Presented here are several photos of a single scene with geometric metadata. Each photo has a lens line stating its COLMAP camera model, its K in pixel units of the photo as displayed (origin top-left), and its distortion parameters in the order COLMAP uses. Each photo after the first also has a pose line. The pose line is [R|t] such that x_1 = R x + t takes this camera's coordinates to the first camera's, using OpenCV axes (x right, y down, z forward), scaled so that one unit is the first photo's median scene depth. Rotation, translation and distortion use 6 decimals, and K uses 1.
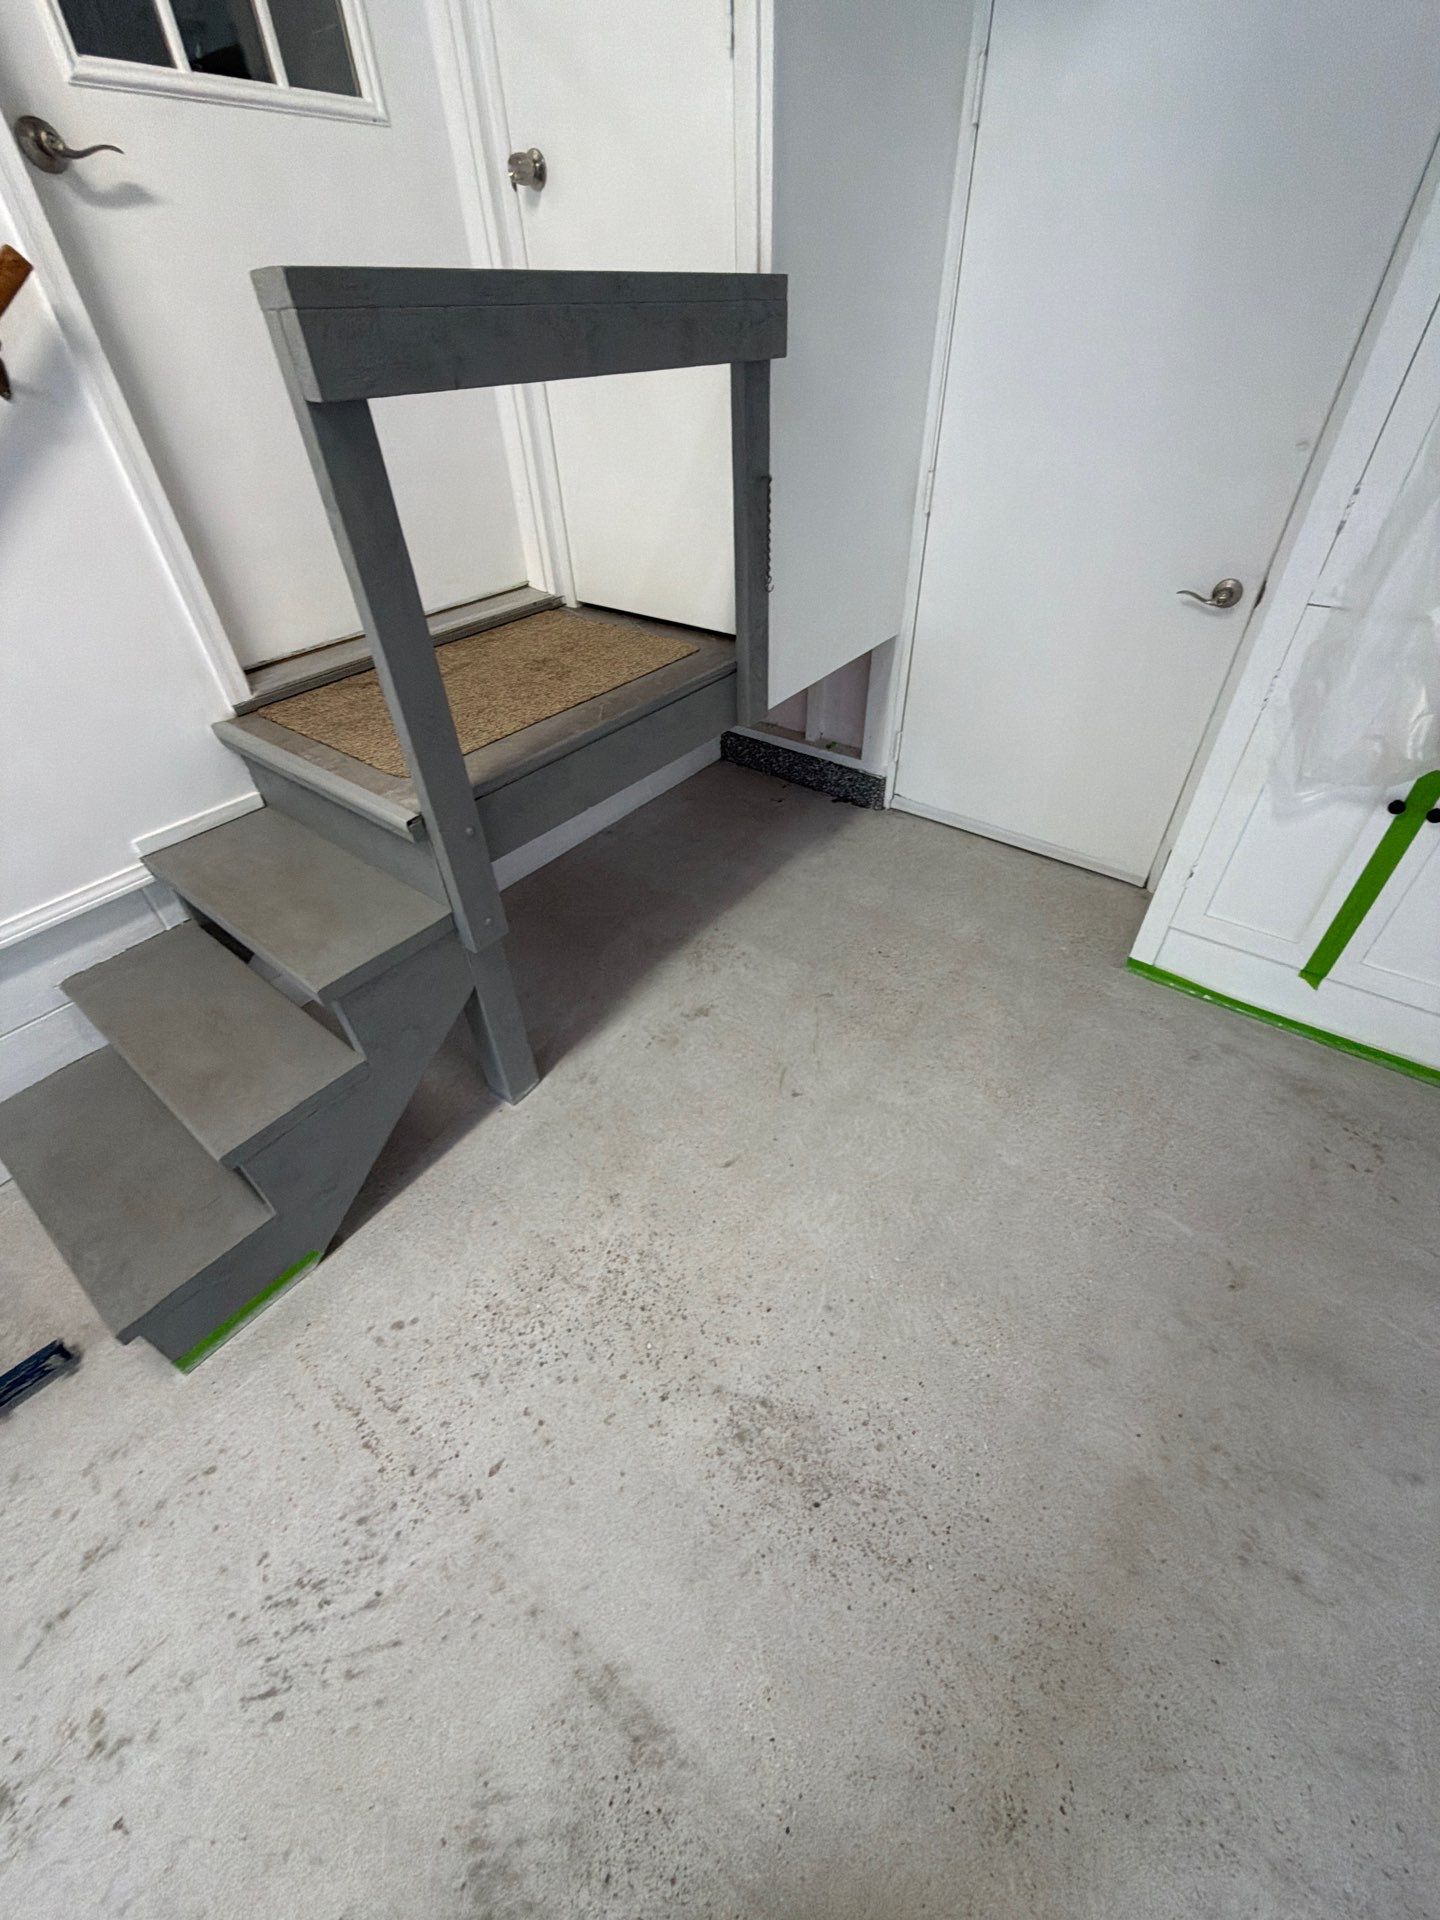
lens RADIAL K [[764.2, 0, 717.2], [0, 764.2, 962.3], [0, 0, 1]] dist [0.001991, -0.000017]
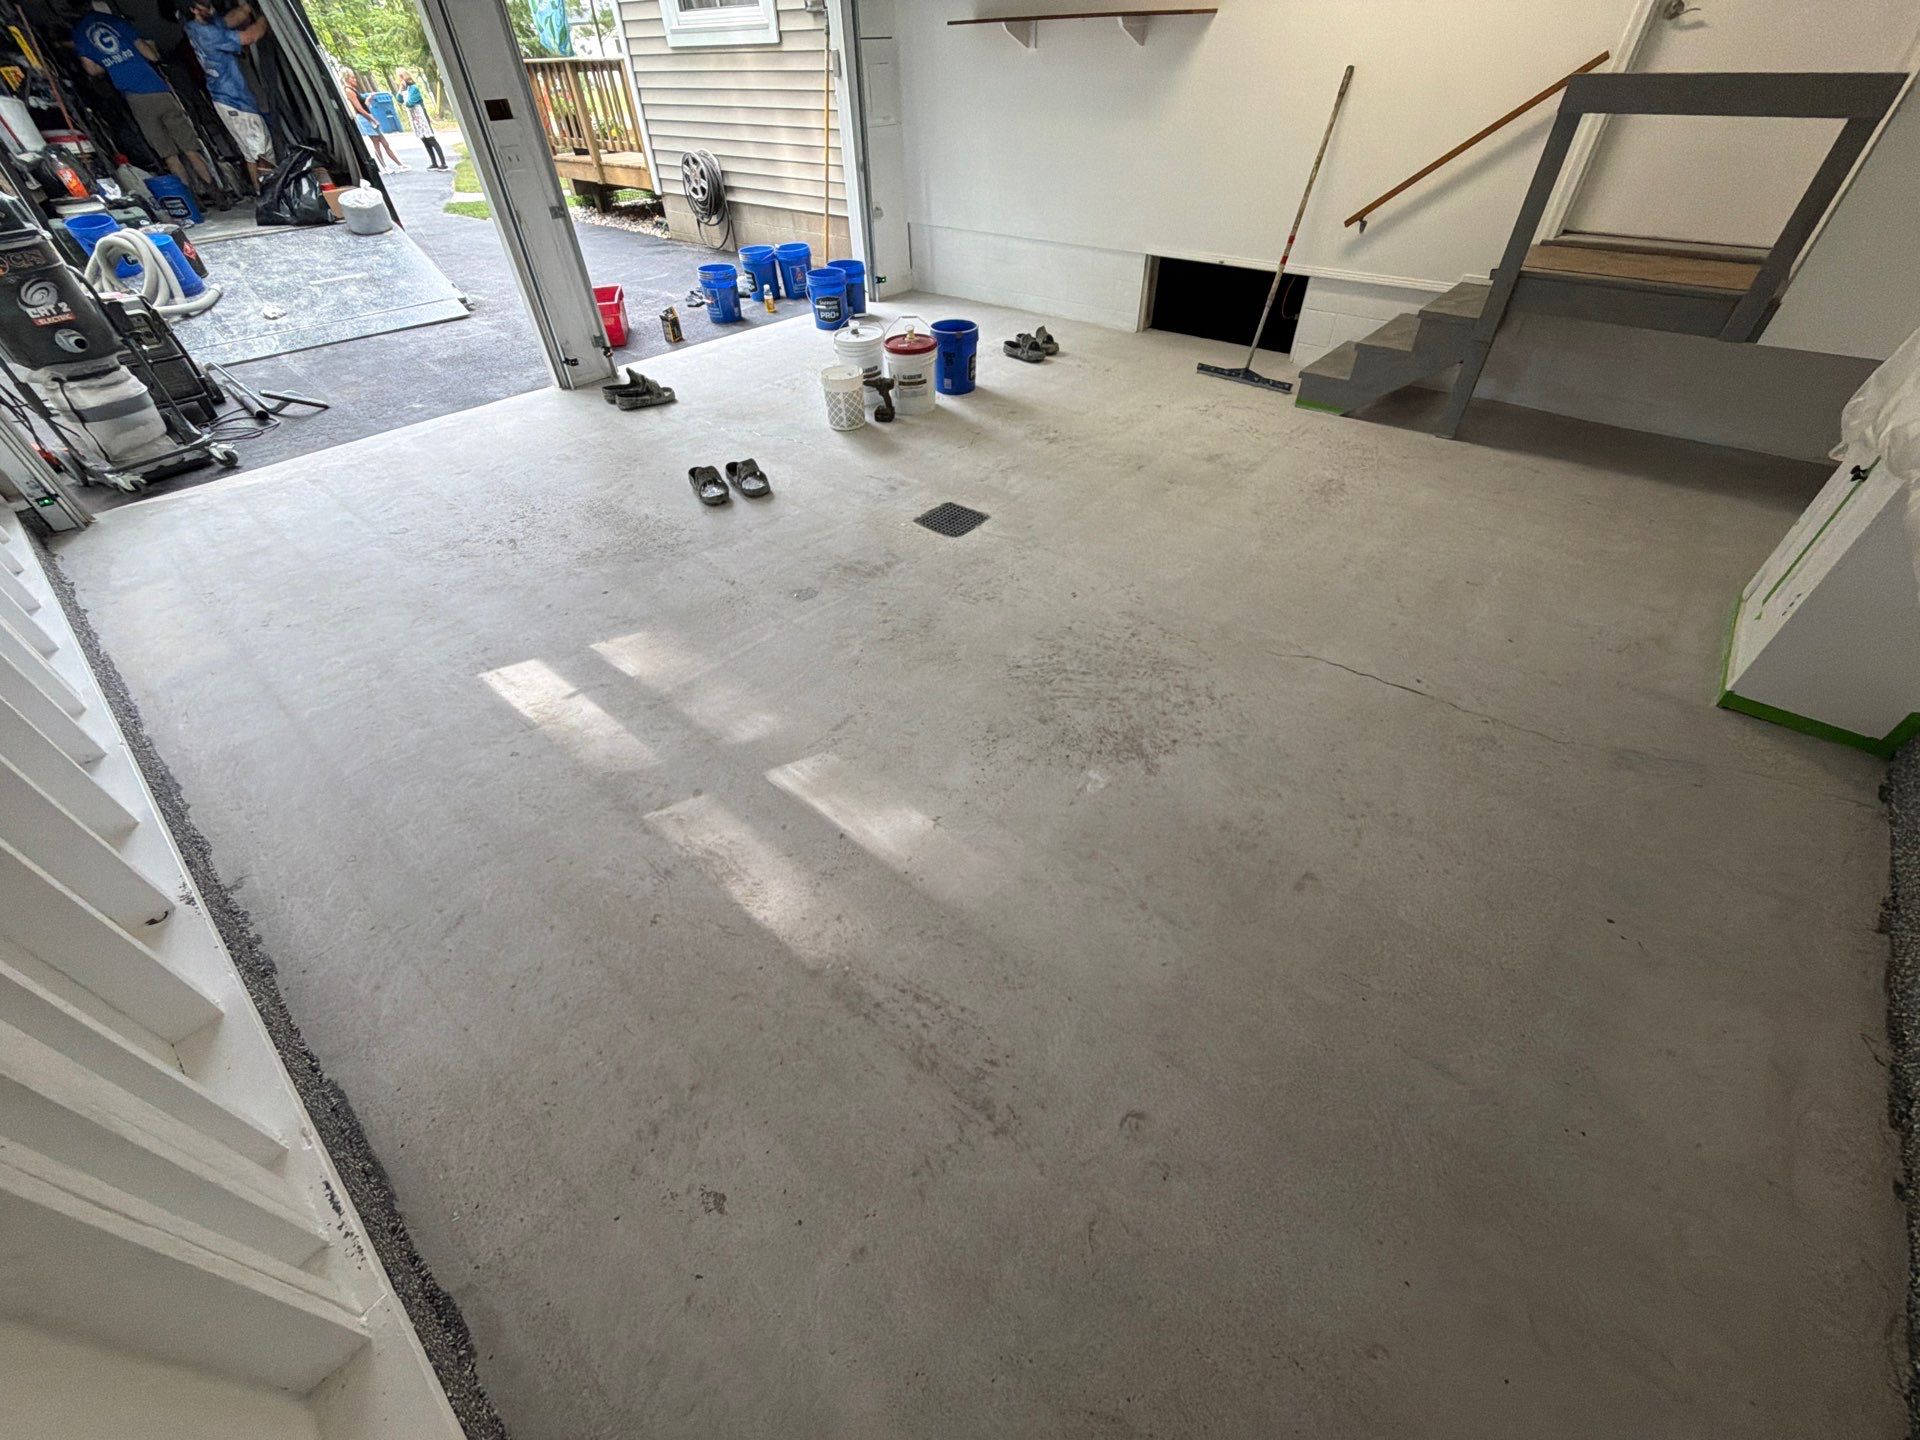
lens RADIAL K [[764.2, 0, 967.4], [0, 764.2, 726.6], [0, 0, 1]] dist [0.001991, -0.000017]
pose [[-0.036377, 0.686712, -0.726019, 2.076382], [-0.630297, 0.548009, 0.549920, 0.292832], [0.775501, 0.477612, 0.412898, -0.605636]]
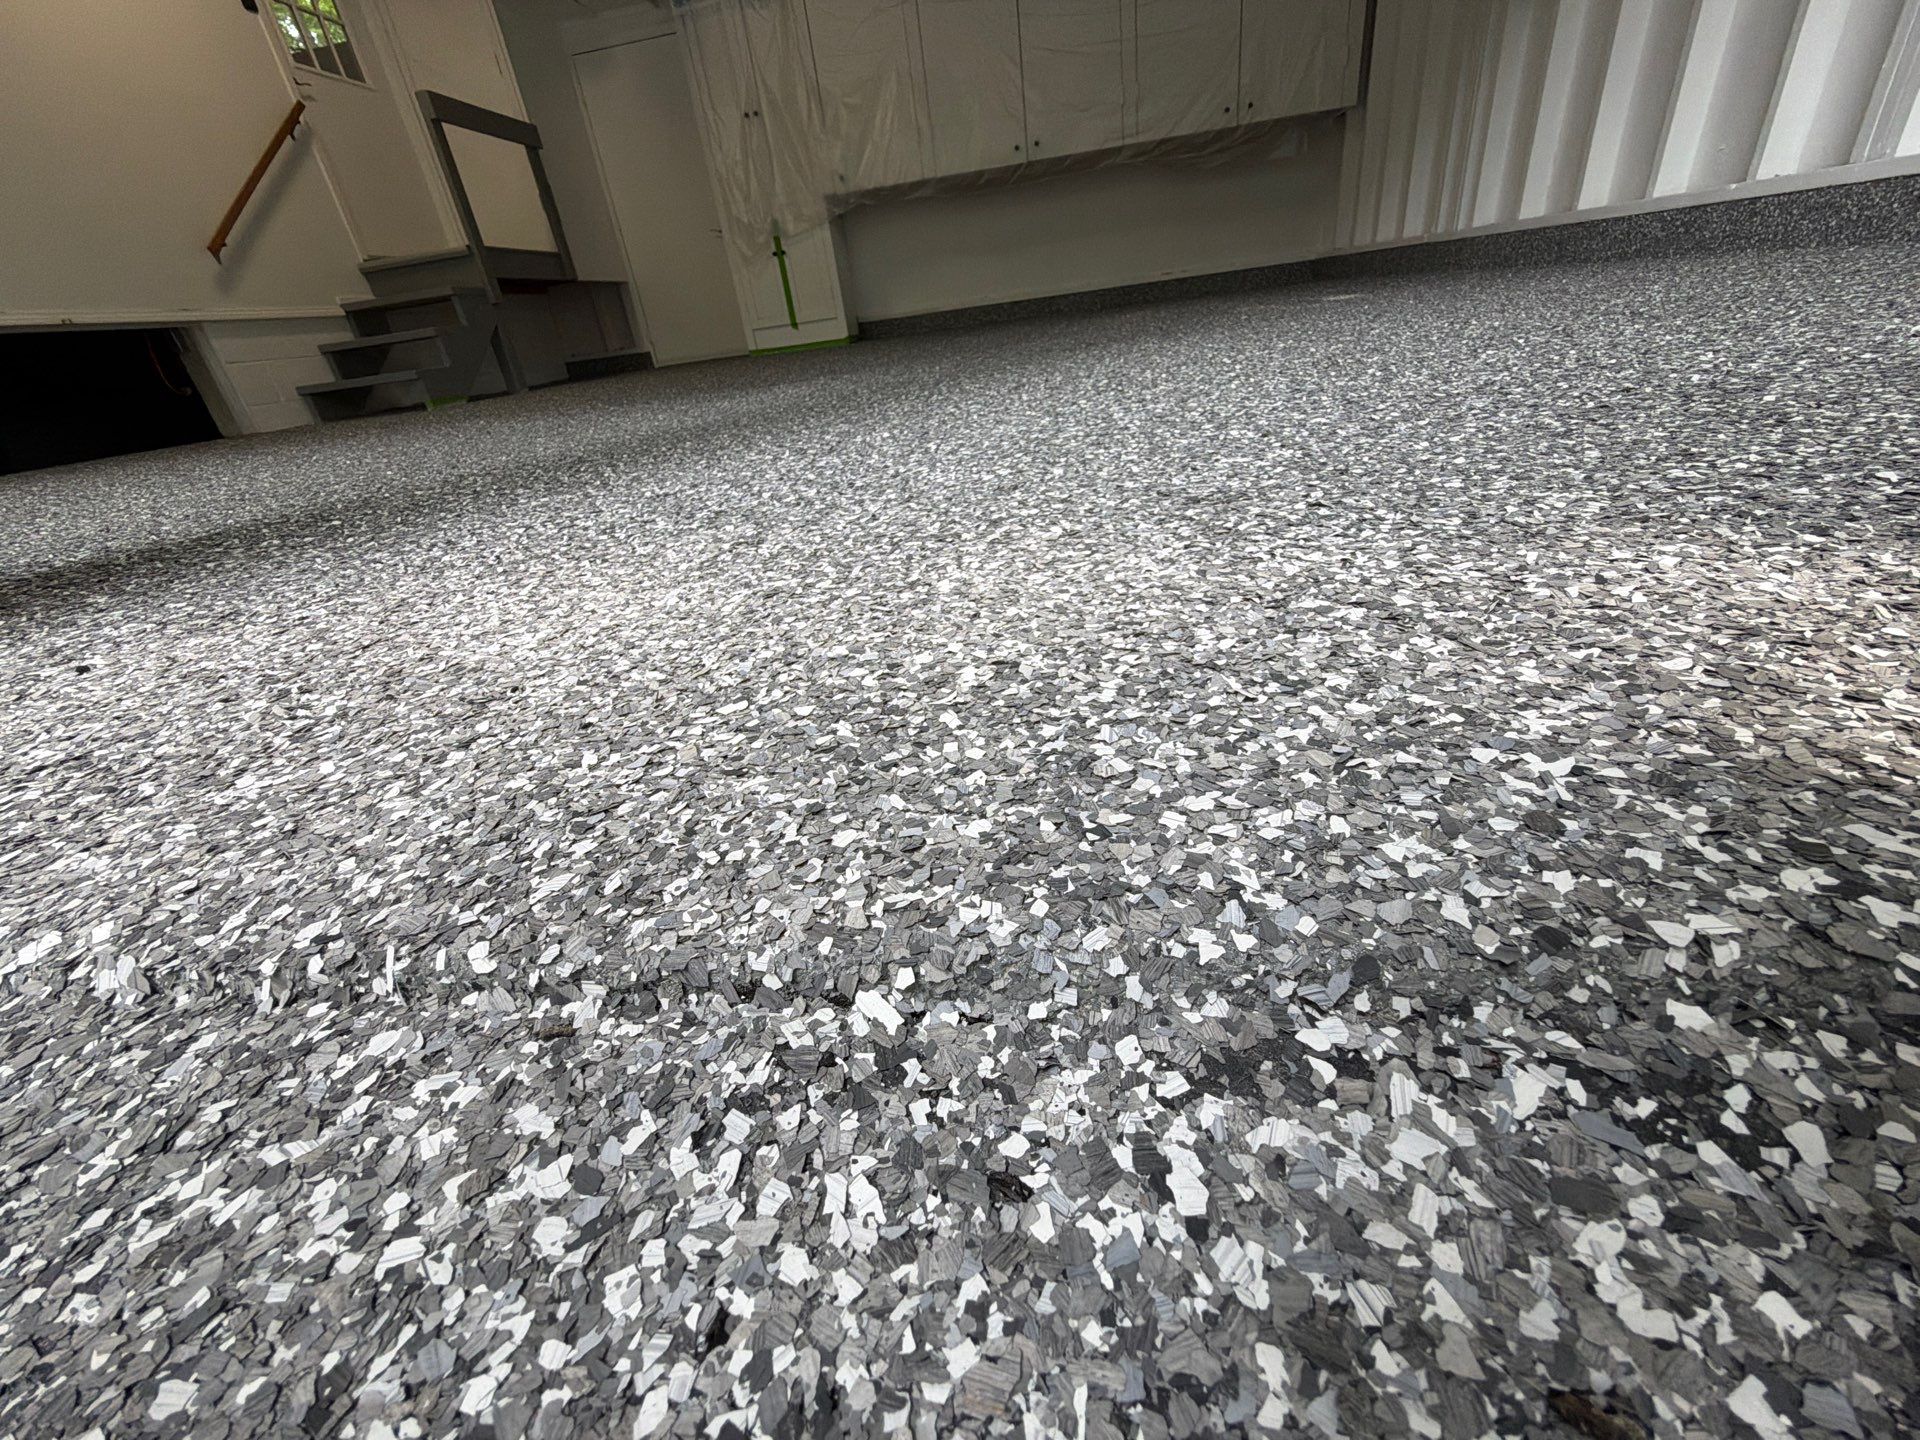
lens RADIAL K [[764.2, 0, 960.2], [0, 764.2, 713.7], [0, 0, 1]] dist [0.001991, -0.000017]
pose [[0.847282, -0.310231, 0.431126, -0.485402], [0.406616, 0.901083, -0.150708, 2.258963], [-0.341725, 0.302995, 0.889617, -1.556795]]
